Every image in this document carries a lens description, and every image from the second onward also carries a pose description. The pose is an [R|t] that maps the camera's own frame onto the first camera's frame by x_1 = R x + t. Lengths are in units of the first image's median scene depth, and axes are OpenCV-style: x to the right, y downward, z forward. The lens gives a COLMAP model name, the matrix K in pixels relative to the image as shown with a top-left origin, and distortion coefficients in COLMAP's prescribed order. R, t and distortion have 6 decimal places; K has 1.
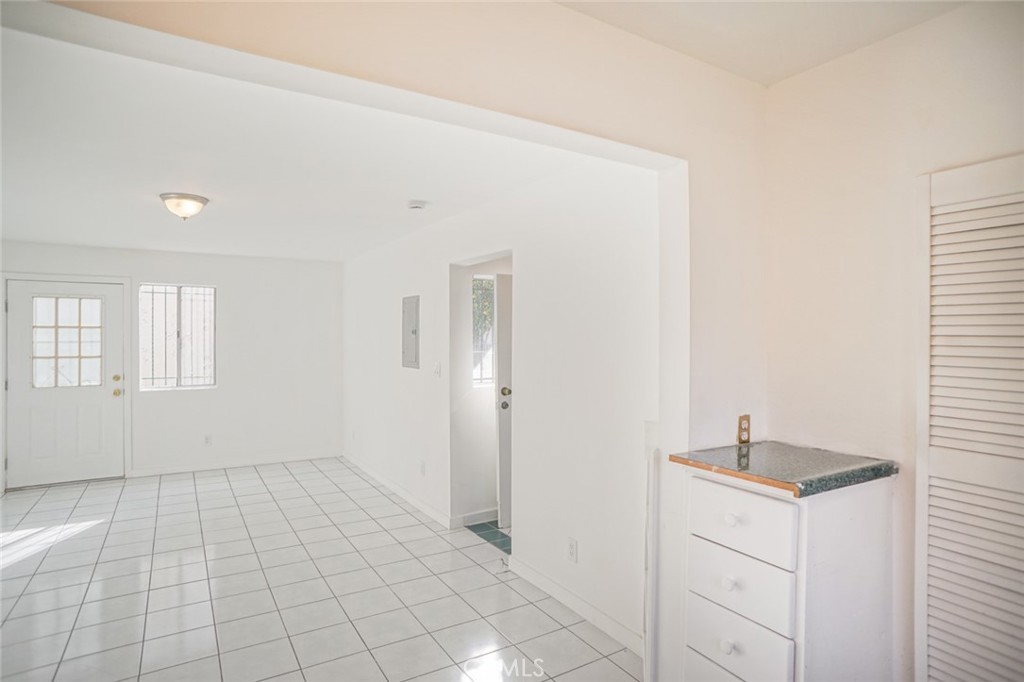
lens RADIAL K [[555.2, 0, 514.4], [0, 555.2, 338.9], [0, 0, 1]] dist [-0.047825, 0.033805]
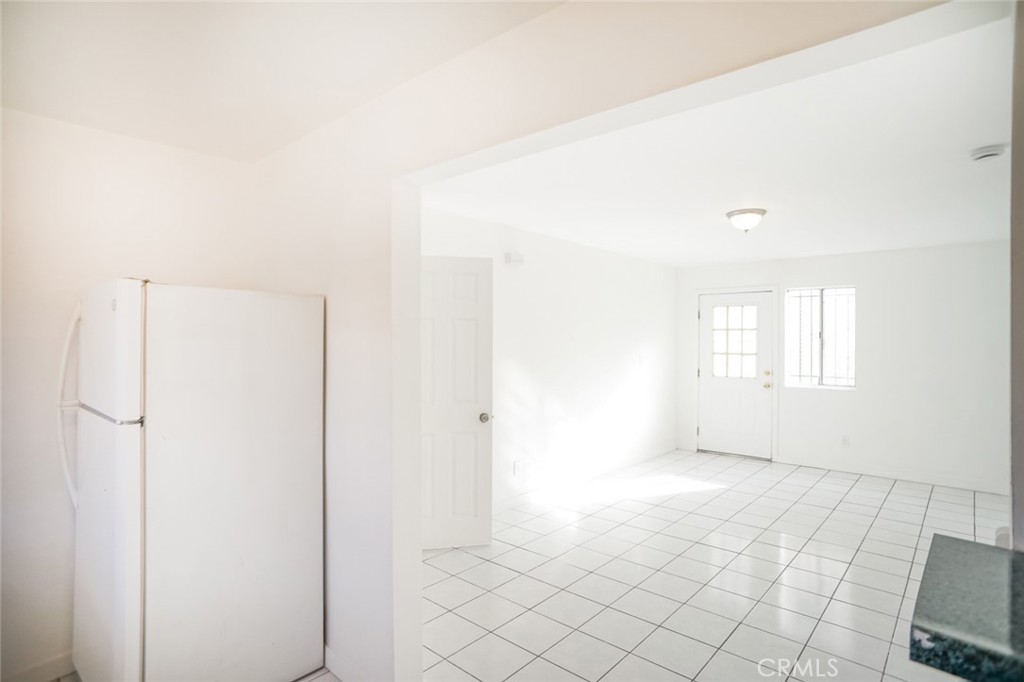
lens RADIAL K [[555.2, 0, 514.4], [0, 555.2, 338.9], [0, 0, 1]] dist [-0.047825, 0.033805]
pose [[0.305047, 0.002260, -0.952335, 0.224599], [-0.009296, 0.999957, -0.000604, 0.005270], [0.952292, 0.009038, 0.305055, 0.139900]]
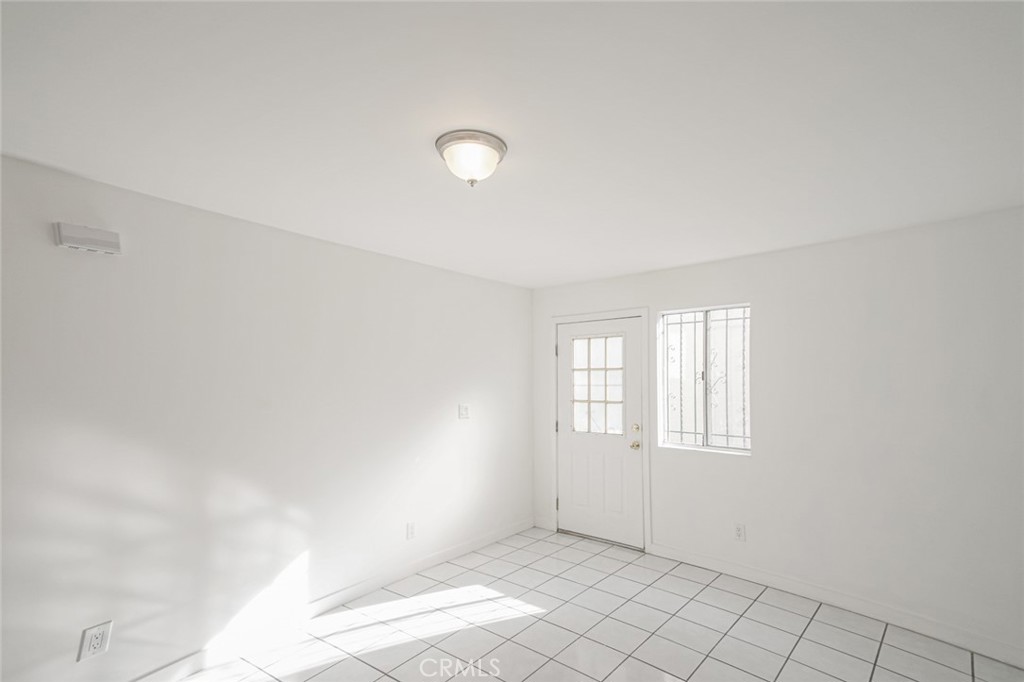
lens RADIAL K [[516.0, 0, 529.0], [0, 516.0, 380.2], [0, 0, 1]] dist [0.178263, -0.000131]
pose [[0.341628, 0.000278, -0.939835, -0.027523], [-0.000695, 1.000000, 0.000043, -0.002911], [0.939835, 0.000638, 0.341628, 0.588993]]
